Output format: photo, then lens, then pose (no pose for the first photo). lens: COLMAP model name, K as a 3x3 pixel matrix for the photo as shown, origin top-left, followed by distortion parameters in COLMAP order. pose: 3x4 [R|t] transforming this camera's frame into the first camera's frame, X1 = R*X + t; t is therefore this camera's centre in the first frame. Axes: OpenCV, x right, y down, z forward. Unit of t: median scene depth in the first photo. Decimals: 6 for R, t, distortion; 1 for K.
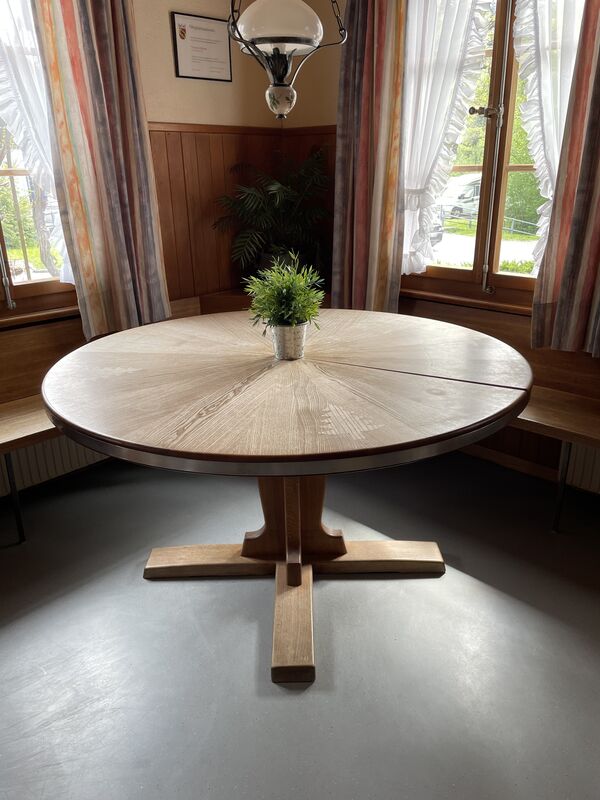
lens RADIAL K [[616.2, 0, 304.0], [0, 616.2, 398.5], [0, 0, 1]] dist [0.106315, -0.108345]
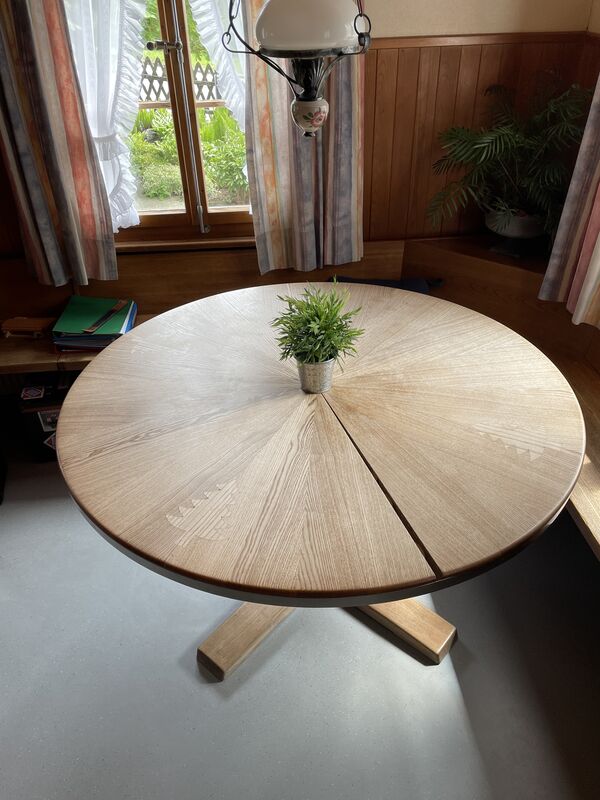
lens RADIAL K [[616.2, 0, 304.0], [0, 616.2, 398.5], [0, 0, 1]] dist [0.106315, -0.108345]
pose [[0.750159, 0.380684, -0.540686, 0.367534], [-0.220147, 0.914796, 0.338650, -0.281095], [0.623536, -0.135011, 0.770049, 0.216499]]
